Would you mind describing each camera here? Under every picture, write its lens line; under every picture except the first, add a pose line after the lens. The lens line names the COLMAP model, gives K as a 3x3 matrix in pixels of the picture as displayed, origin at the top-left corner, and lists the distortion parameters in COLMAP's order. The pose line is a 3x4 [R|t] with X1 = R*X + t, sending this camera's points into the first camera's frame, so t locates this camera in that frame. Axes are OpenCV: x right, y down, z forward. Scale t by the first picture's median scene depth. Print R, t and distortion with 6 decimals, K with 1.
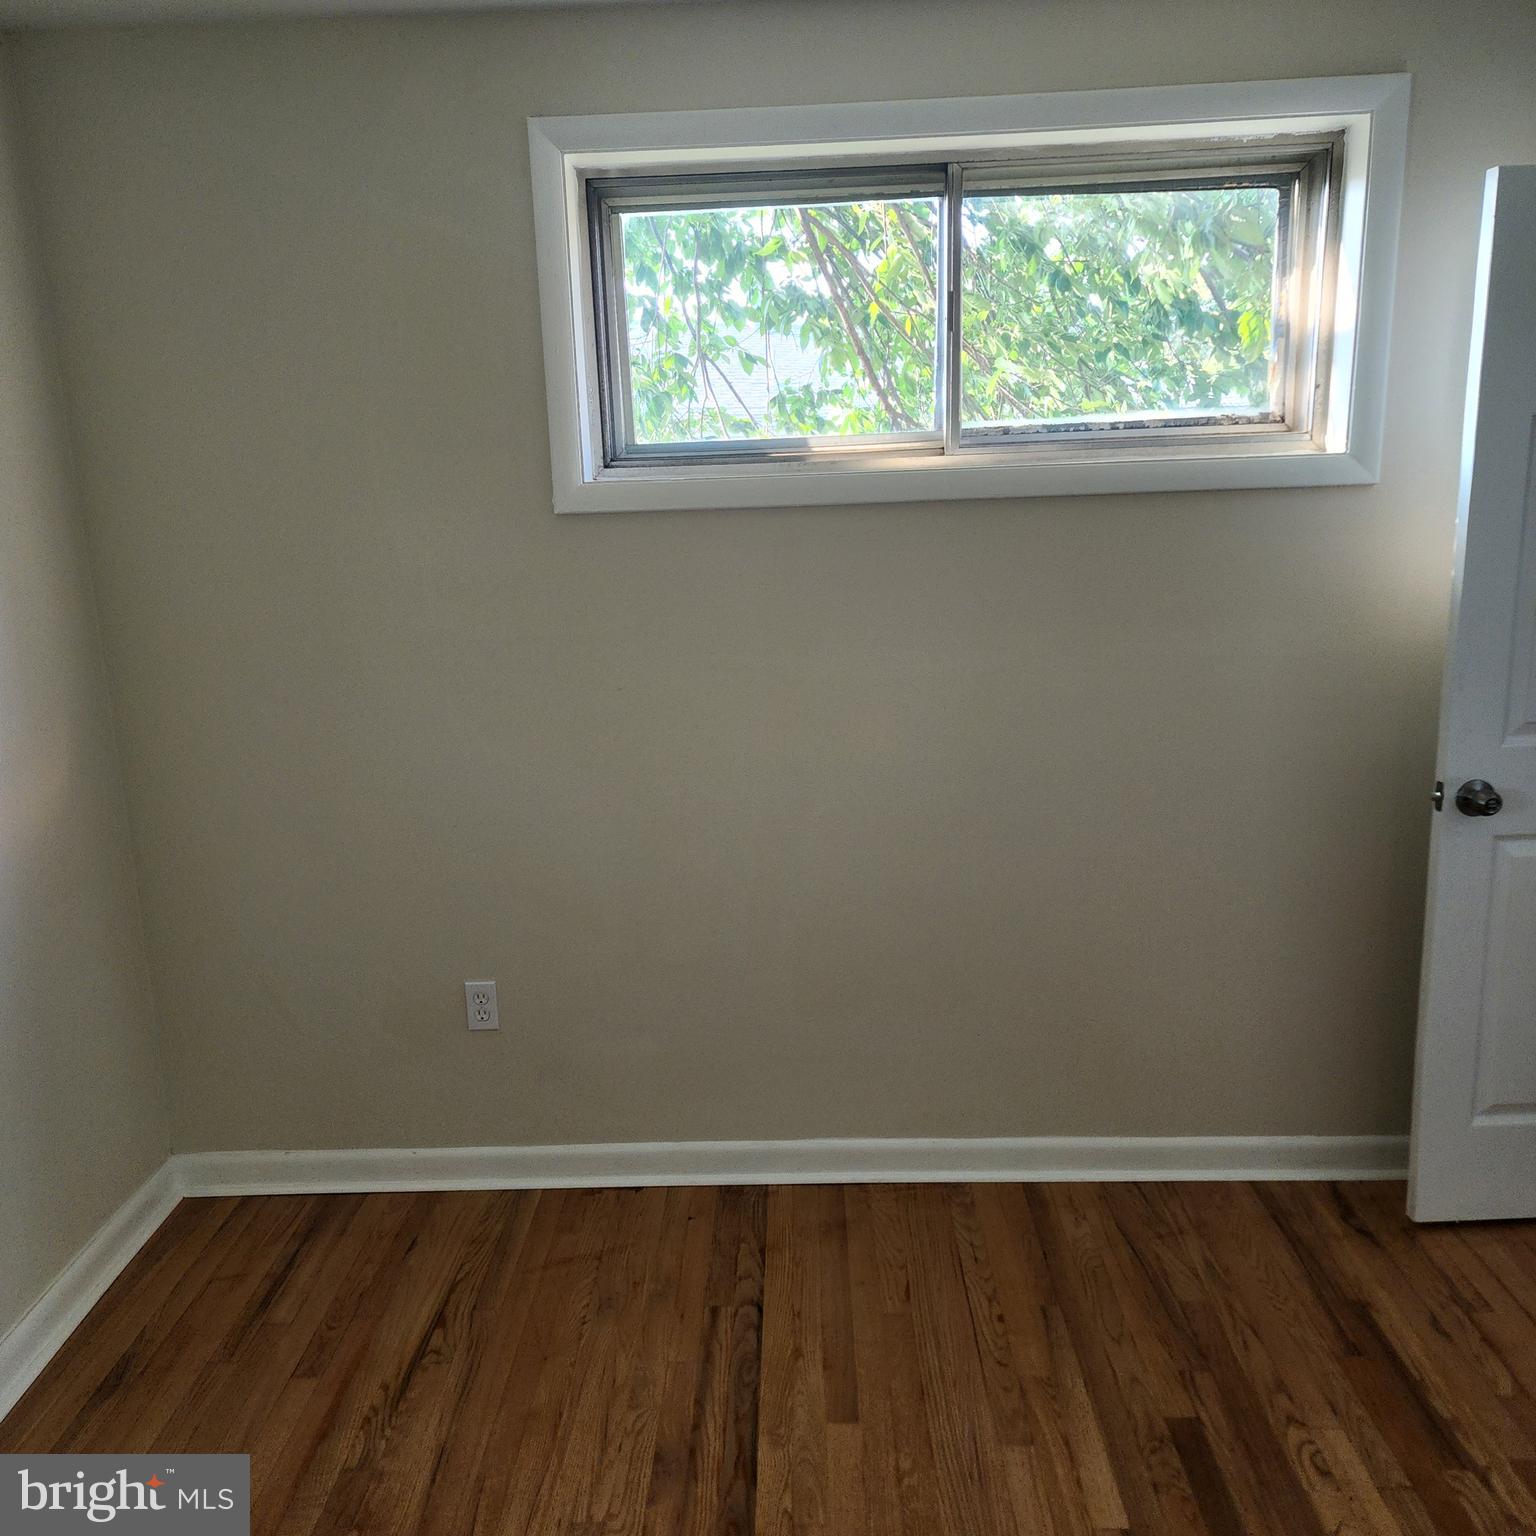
lens RADIAL K [[1352.5, 0, 768.2], [0, 1352.5, 773.5], [0, 0, 1]] dist [0.102691, -0.100068]
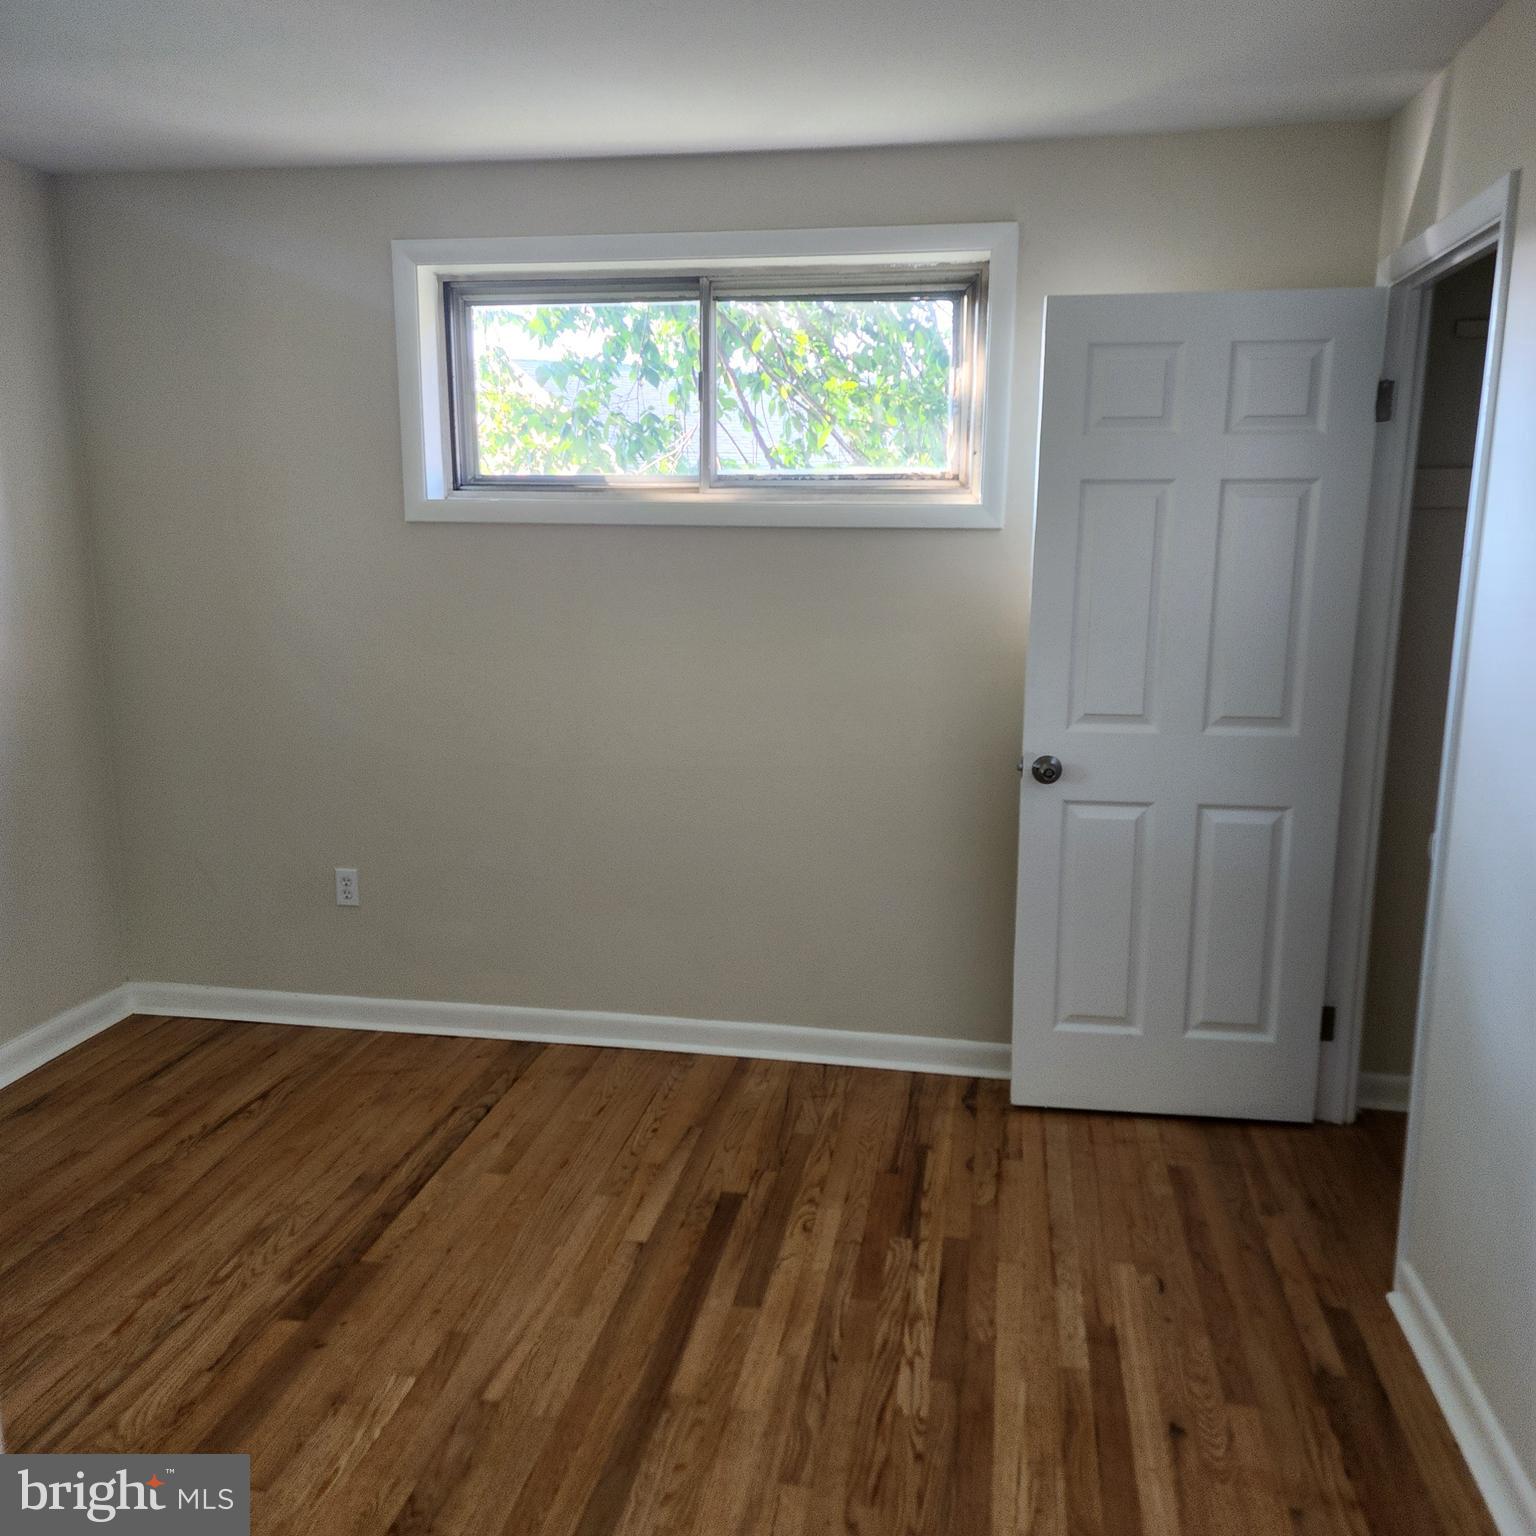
lens RADIAL K [[1309.6, 0, 768.0], [0, 1309.6, 768.0], [0, 0, 1]] dist [0.153949, -0.244581]
pose [[0.988712, 0.067356, -0.133838, 0.401345], [-0.071890, 0.996981, -0.029339, 0.069149], [0.131458, 0.038629, 0.990569, -0.263825]]
